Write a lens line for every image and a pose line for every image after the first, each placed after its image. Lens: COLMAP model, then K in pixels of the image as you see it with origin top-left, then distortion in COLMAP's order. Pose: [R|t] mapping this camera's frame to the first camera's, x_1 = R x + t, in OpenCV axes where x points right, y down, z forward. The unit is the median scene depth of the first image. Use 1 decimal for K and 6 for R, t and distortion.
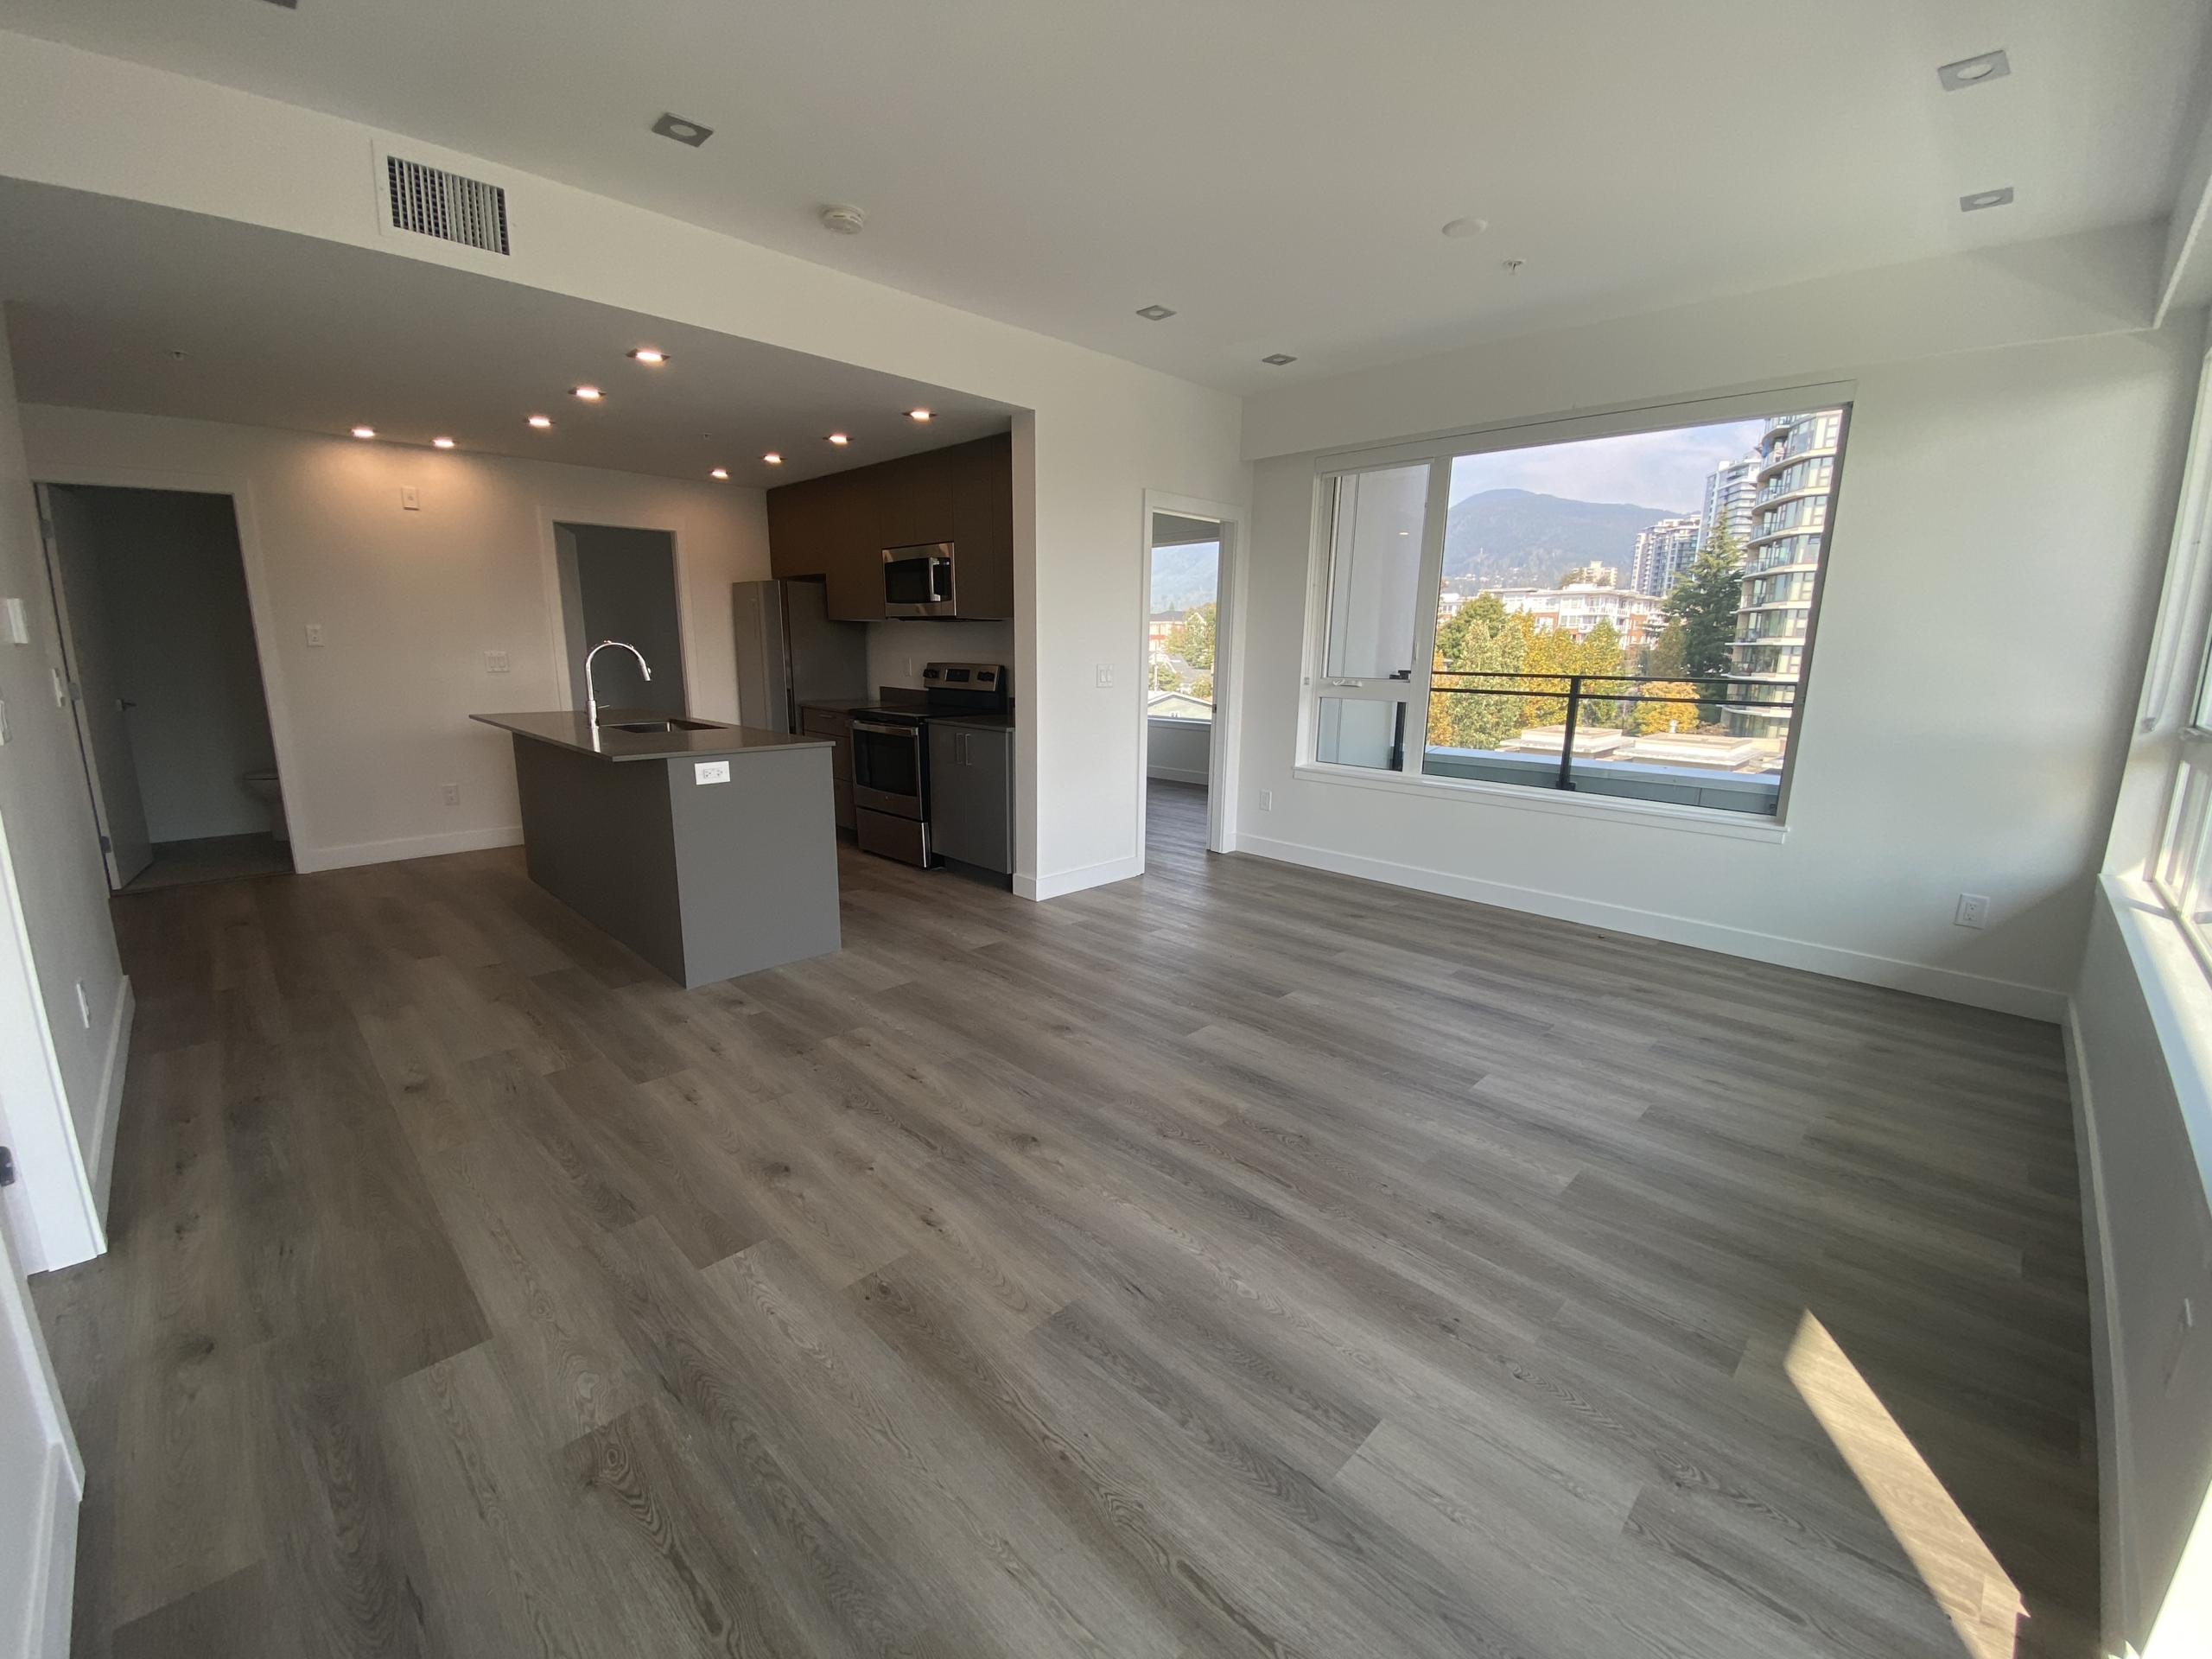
lens RADIAL K [[897.6, 0, 1106.6], [0, 897.6, 825.4], [0, 0, 1]] dist [0.039011, -0.030321]
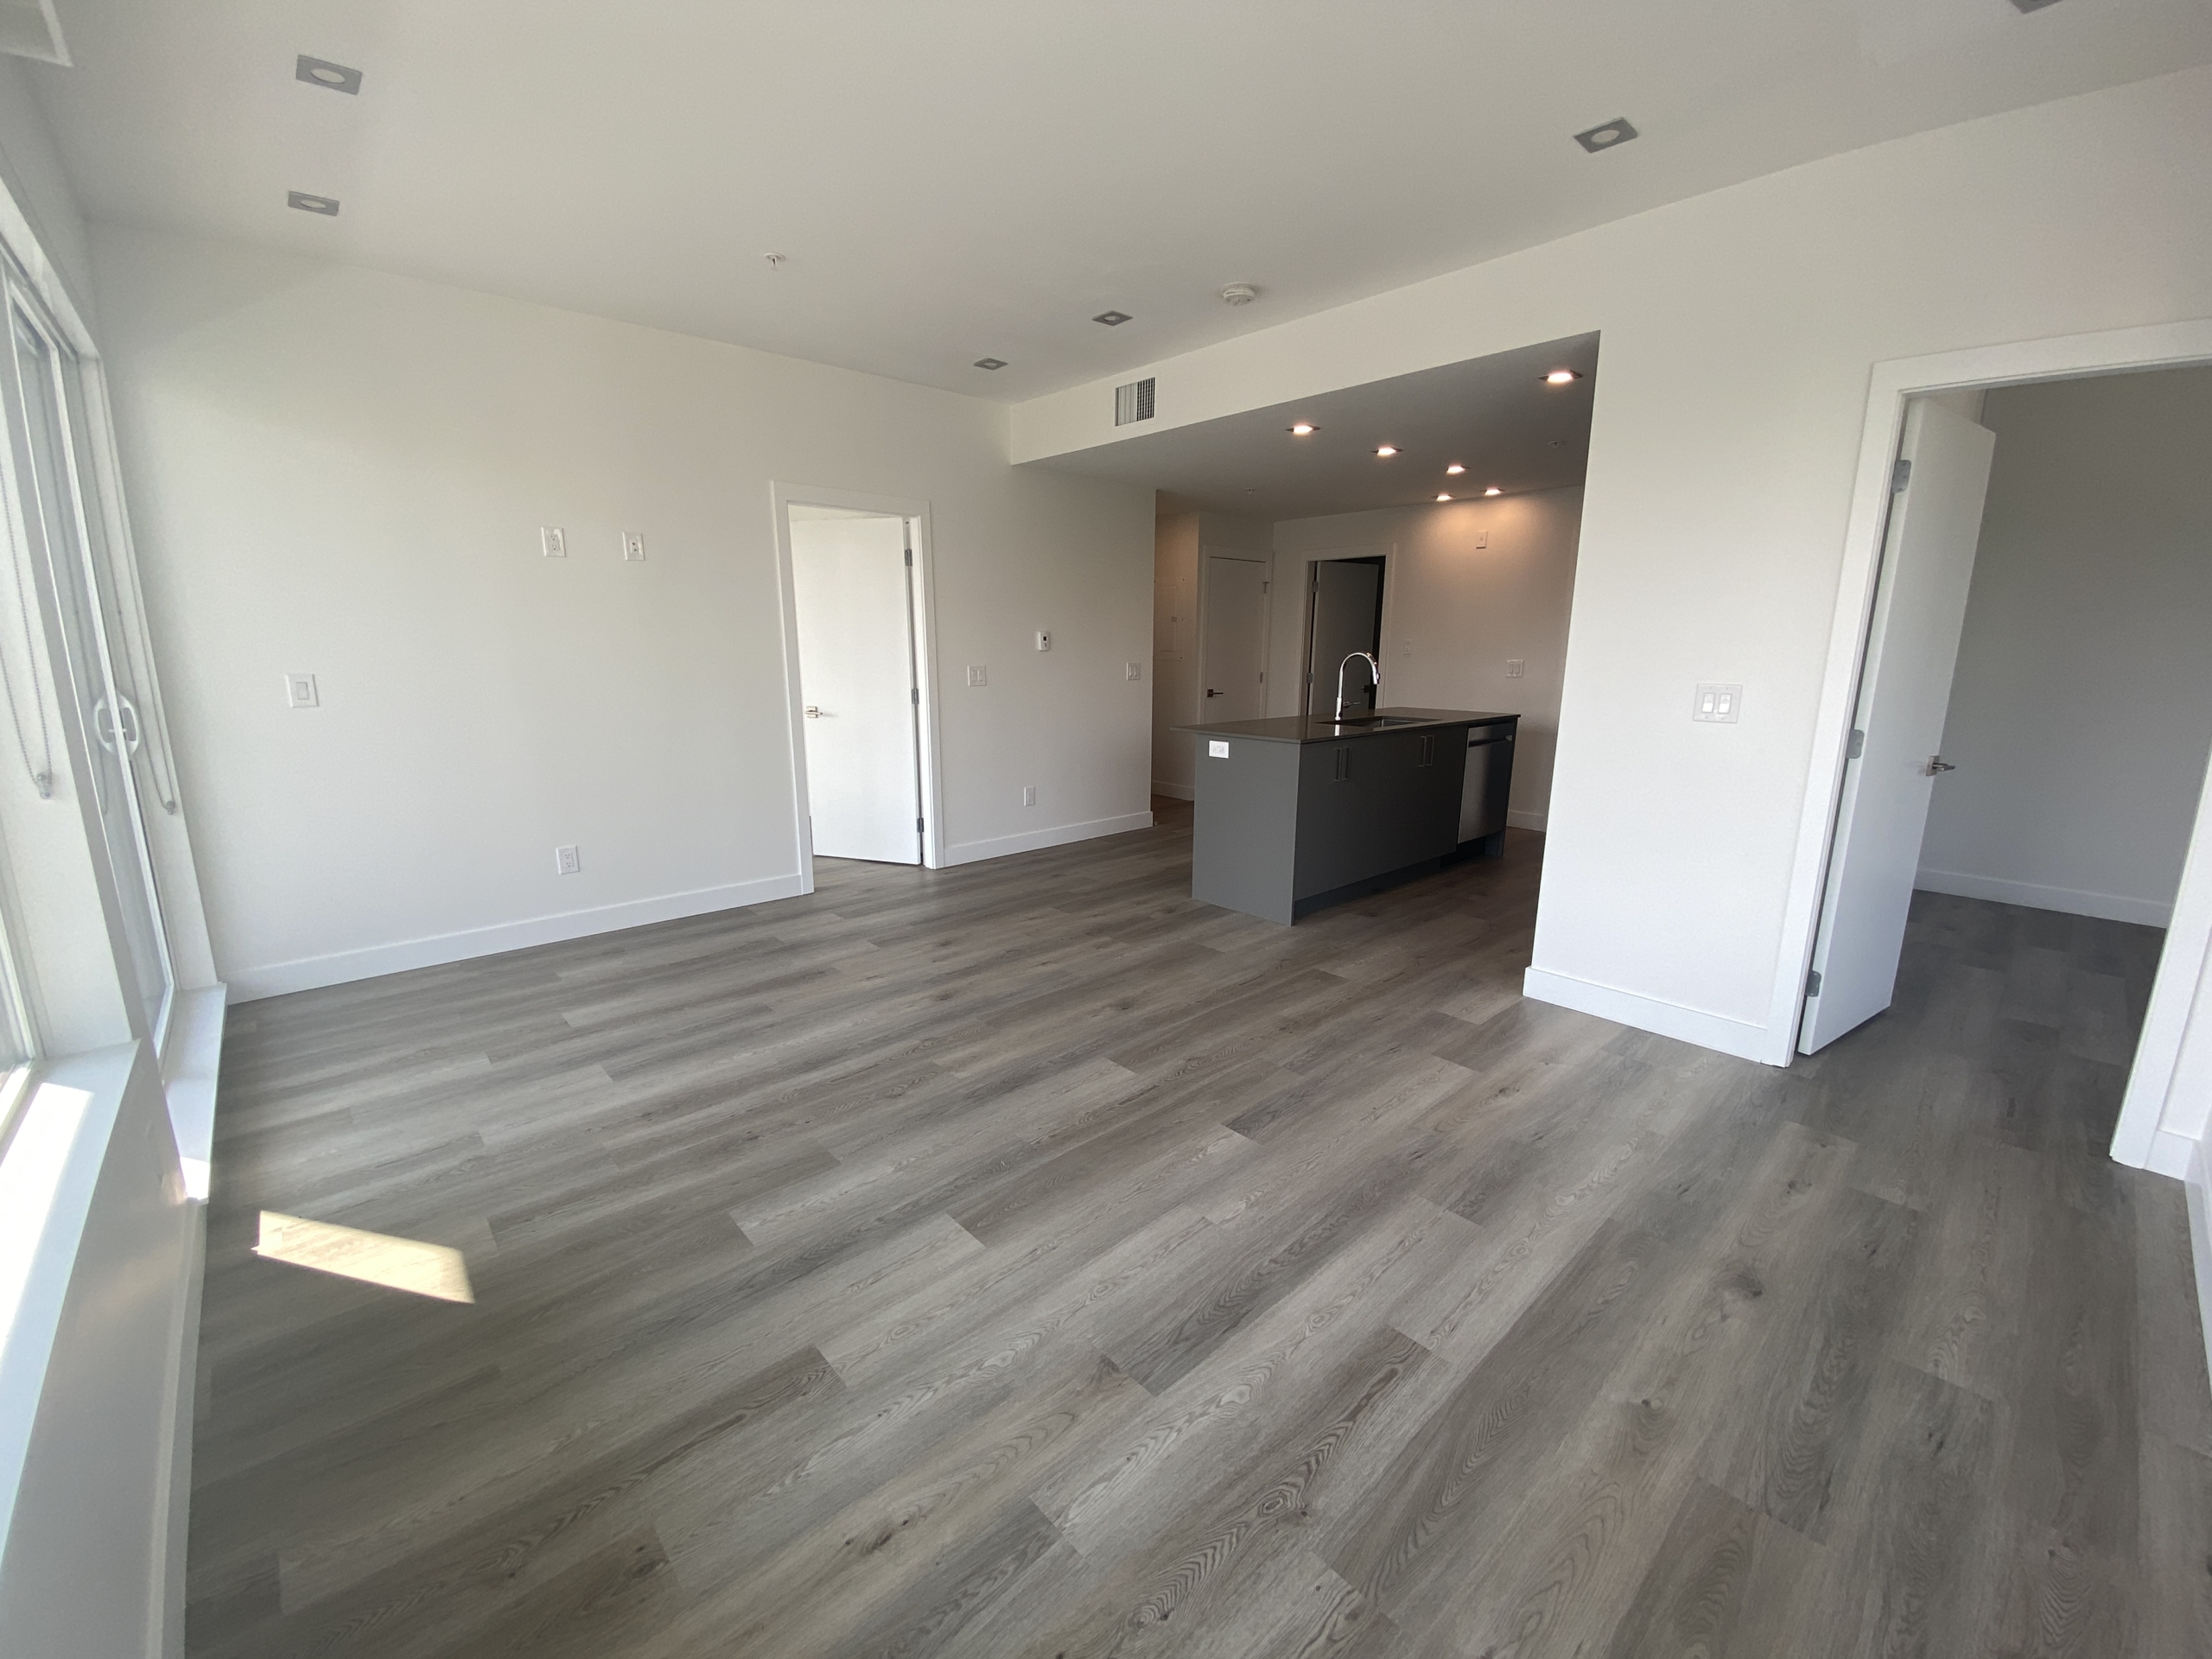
lens RADIAL K [[897.6, 0, 1106.6], [0, 897.6, 825.4], [0, 0, 1]] dist [0.039011, -0.030321]
pose [[-0.049790, 0.190682, -0.980388, 0.800911], [-0.203273, 0.959126, 0.196870, -0.157757], [0.977855, 0.209088, -0.008994, 0.779617]]
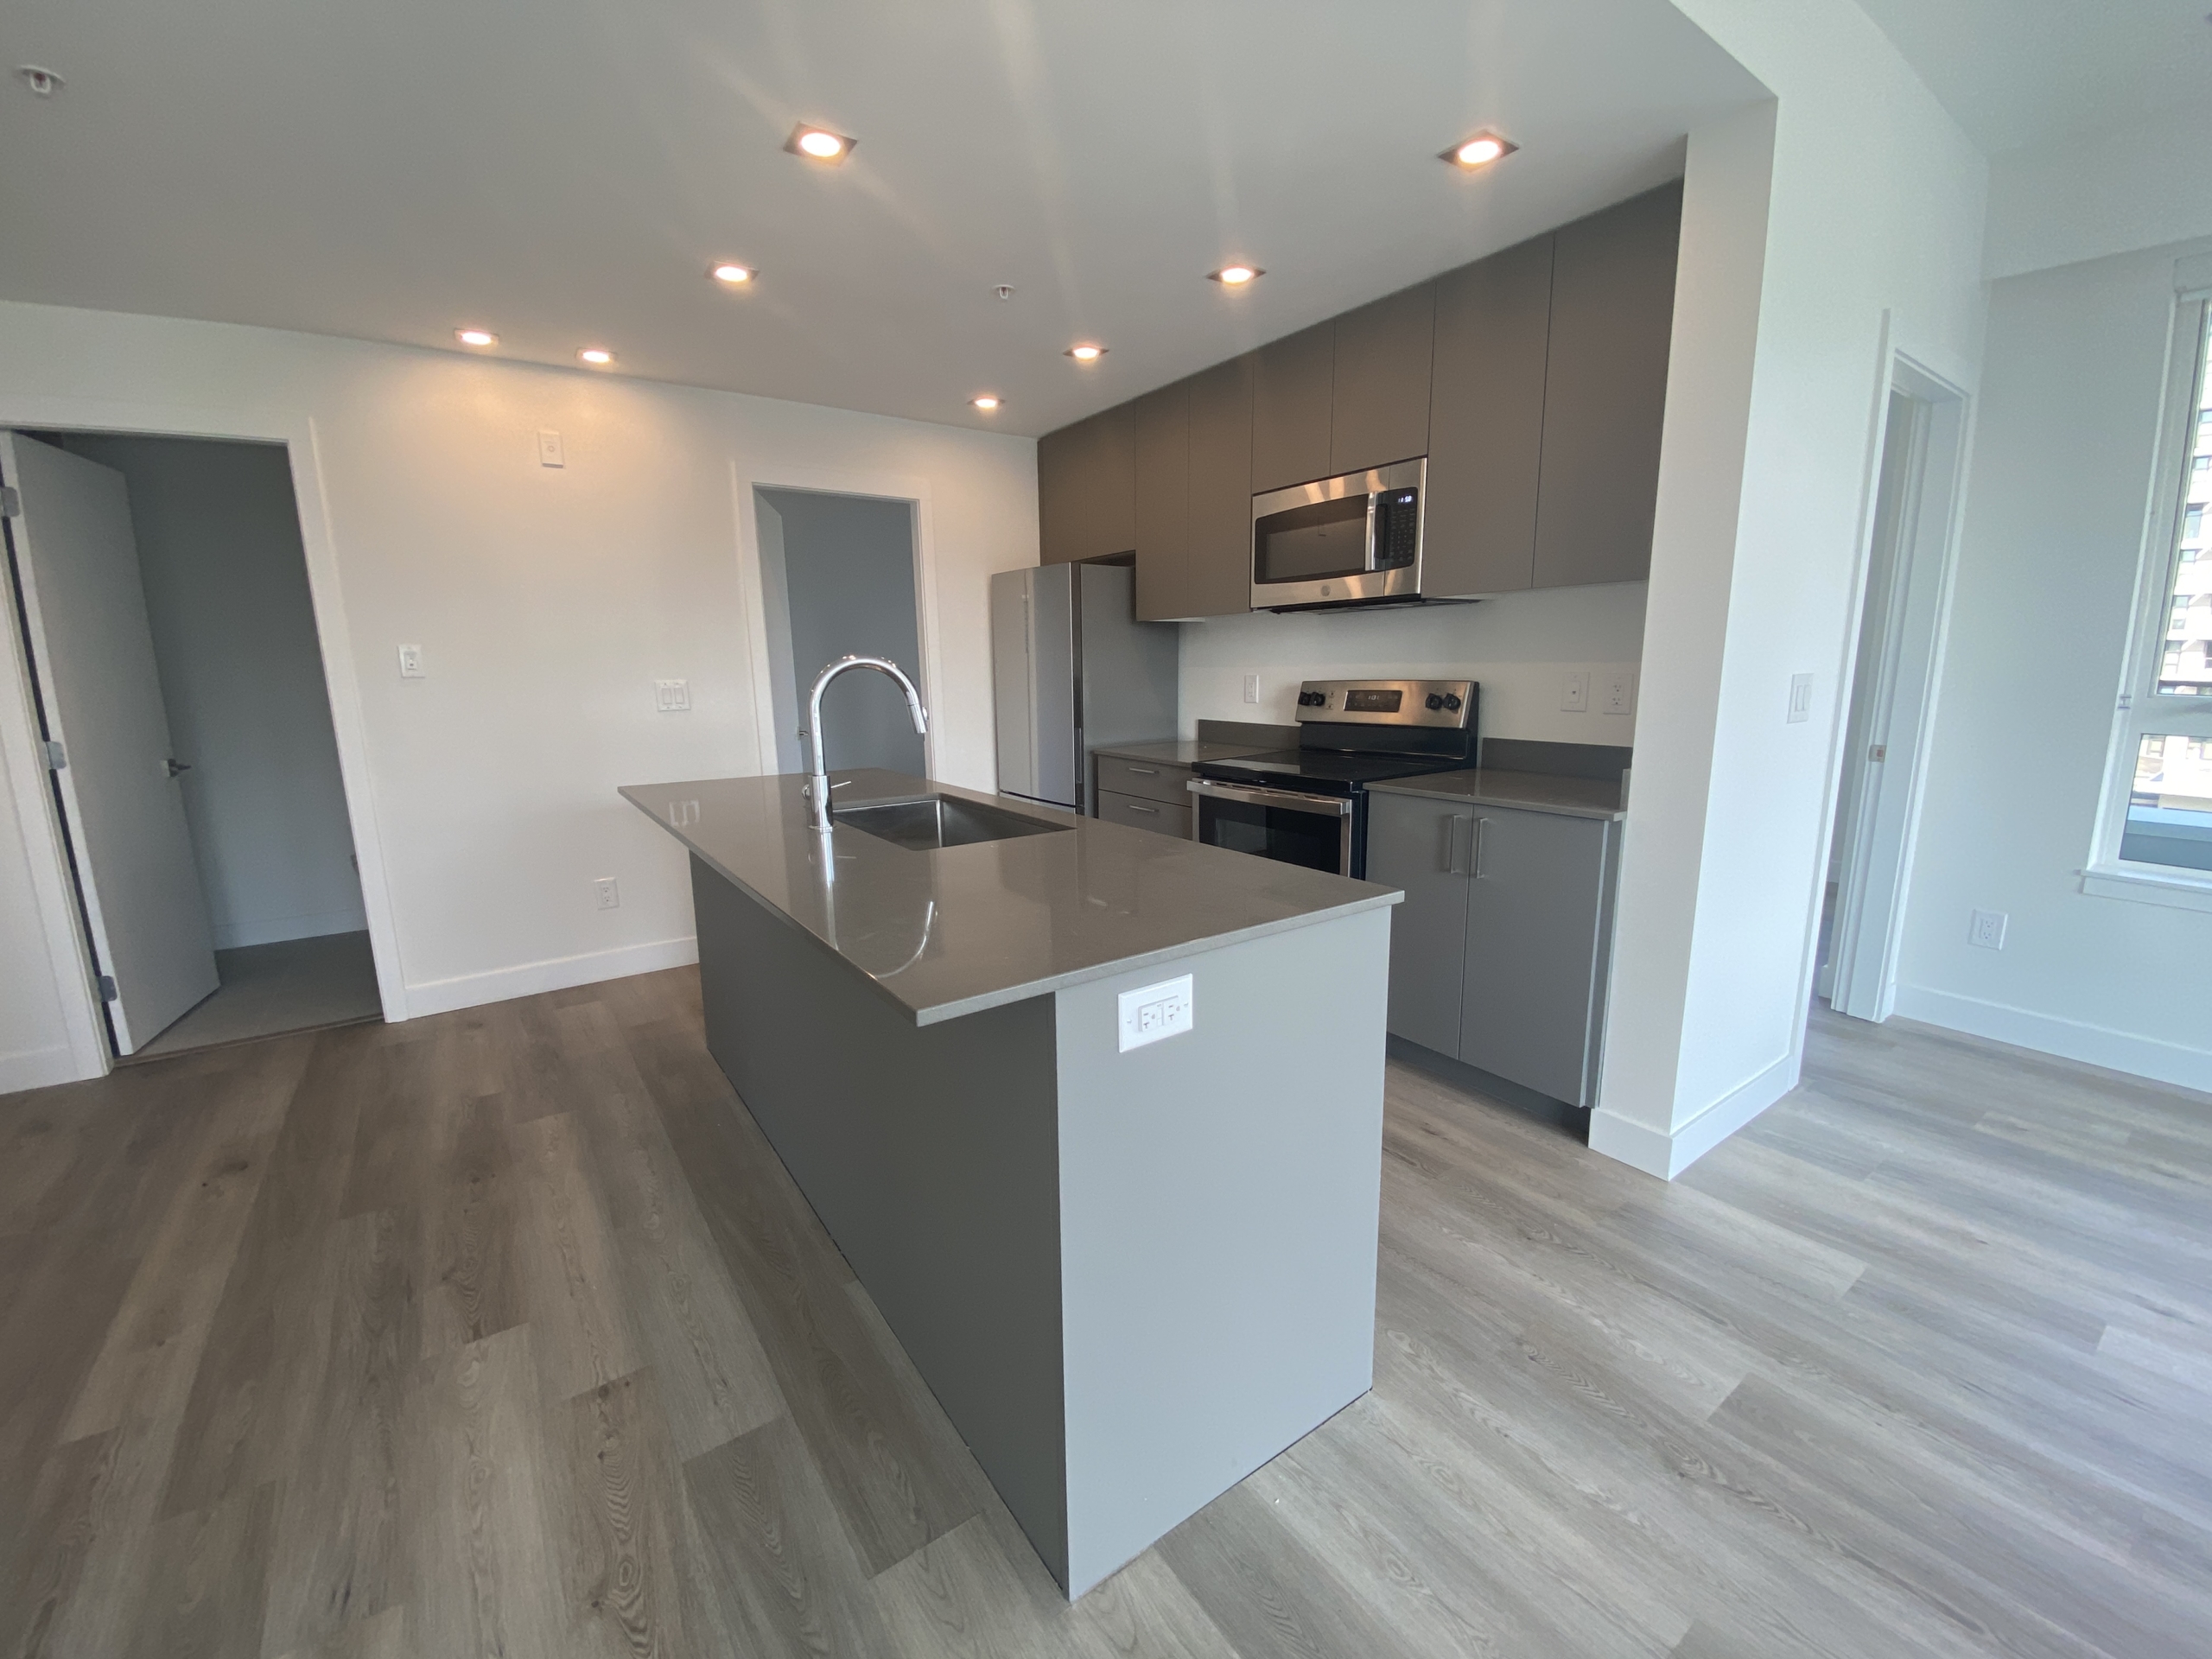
lens RADIAL K [[897.6, 0, 1106.6], [0, 897.6, 825.4], [0, 0, 1]] dist [0.039011, -0.030321]
pose [[0.985348, 0.005861, -0.170456, -0.352170], [-0.009201, 0.999781, -0.018811, -0.109912], [0.170308, 0.020104, 0.985186, 0.581406]]
